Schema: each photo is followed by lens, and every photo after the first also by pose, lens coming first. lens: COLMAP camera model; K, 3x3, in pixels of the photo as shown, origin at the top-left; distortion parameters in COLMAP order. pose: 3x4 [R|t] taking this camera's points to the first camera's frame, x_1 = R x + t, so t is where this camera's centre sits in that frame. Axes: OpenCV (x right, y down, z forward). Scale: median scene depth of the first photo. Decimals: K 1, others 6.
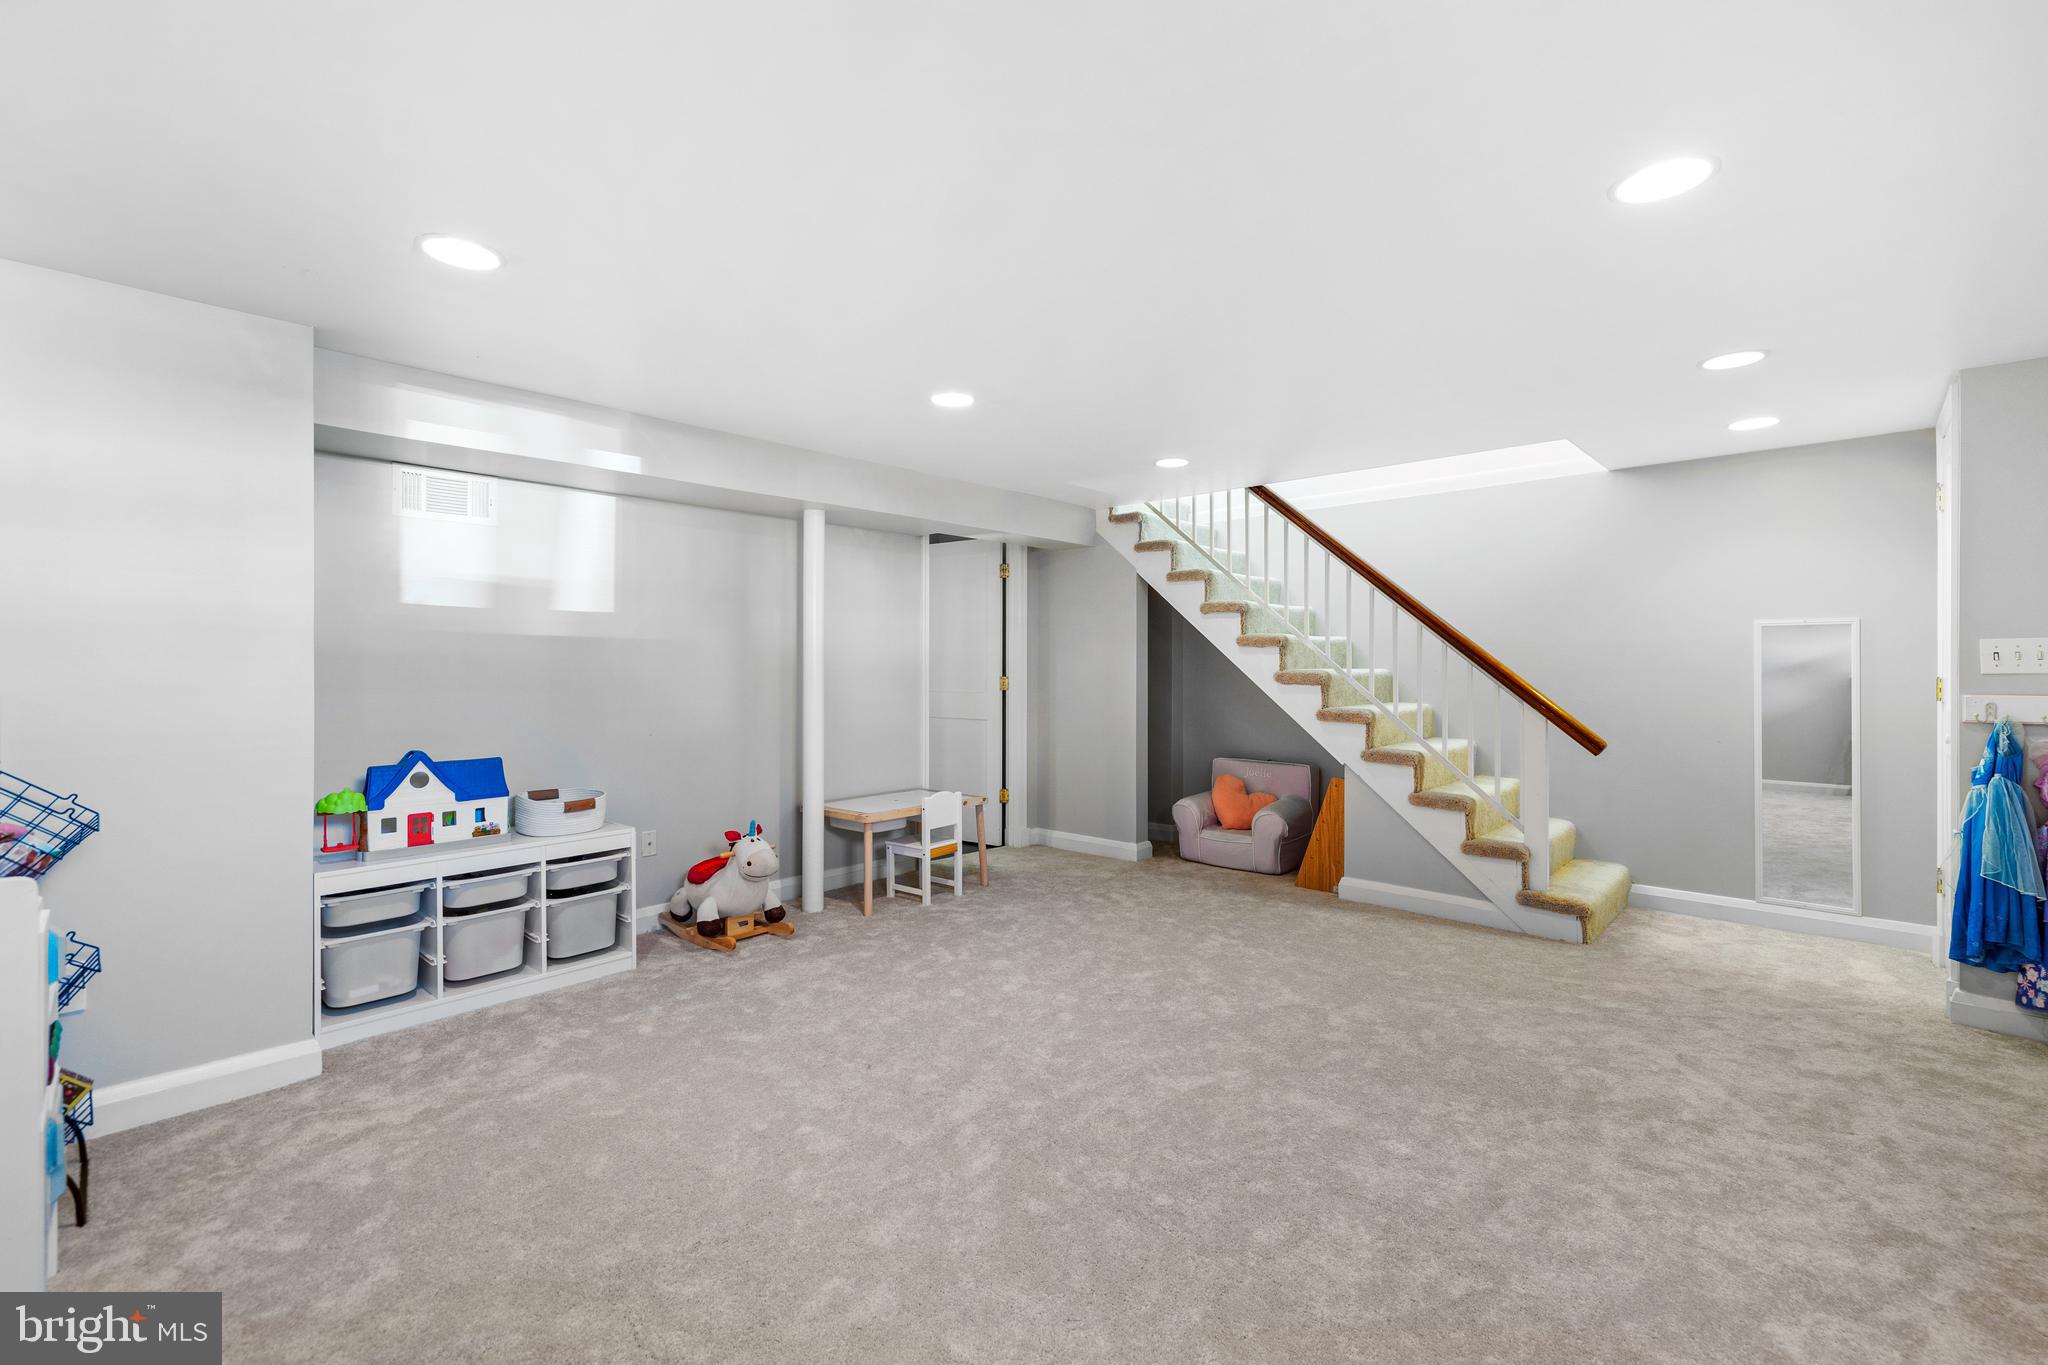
lens RADIAL K [[893.1, 0, 1020.1], [0, 893.1, 665.2], [0, 0, 1]] dist [0.001182, 0.000507]
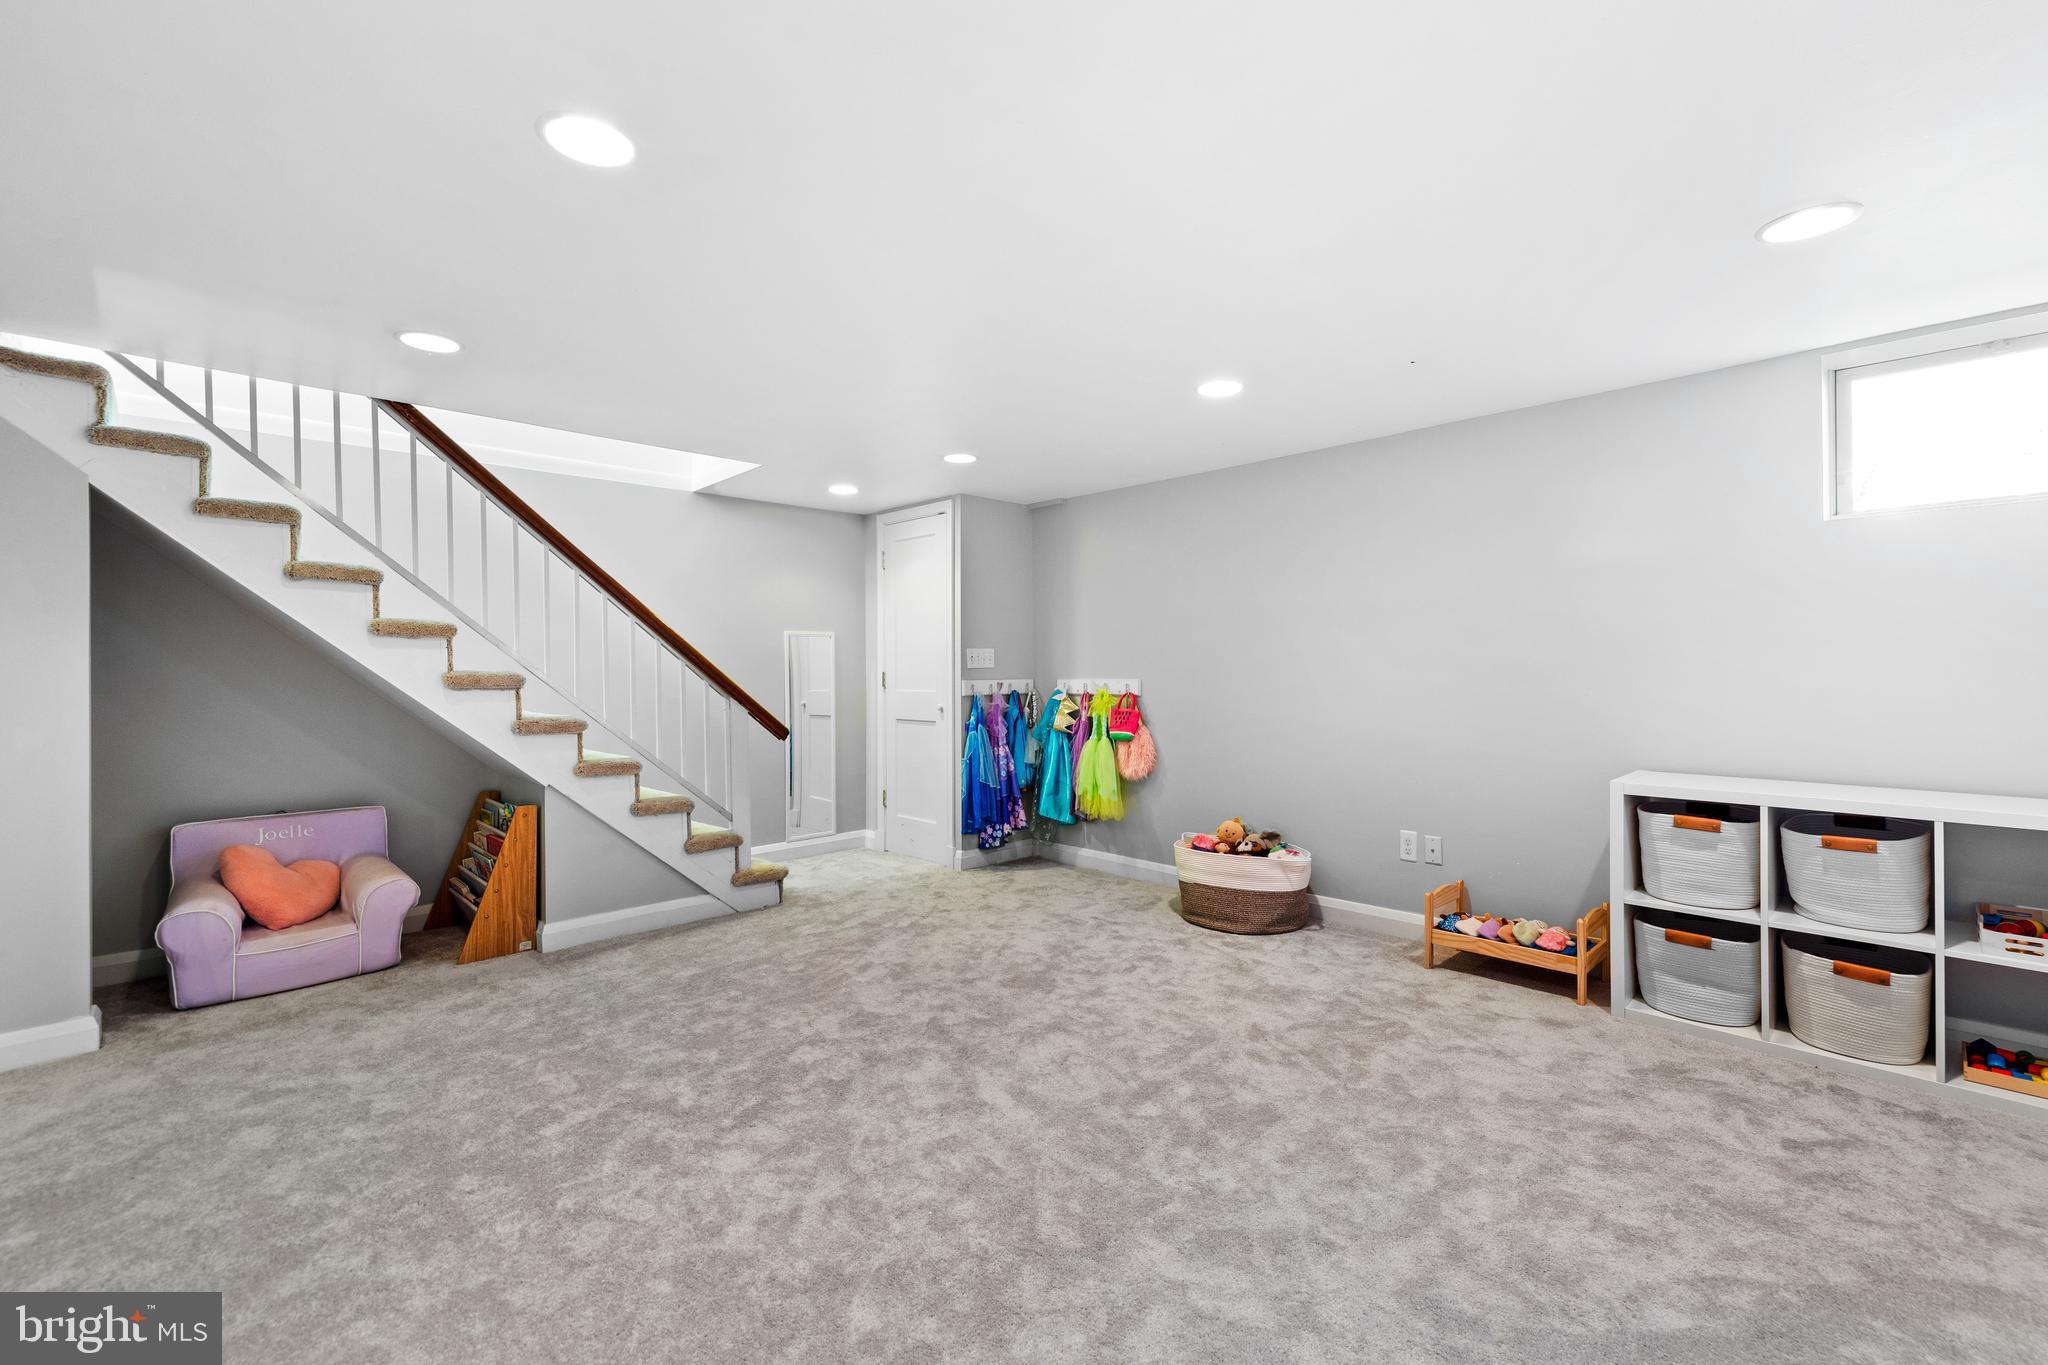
lens RADIAL K [[893.1, 0, 1020.1], [0, 893.1, 665.2], [0, 0, 1]] dist [0.001182, 0.000507]
pose [[0.023300, 0.001893, 0.999727, -0.442803], [0.004009, 0.999990, -0.001987, 0.004509], [-0.999720, 0.004054, 0.023292, 0.550482]]
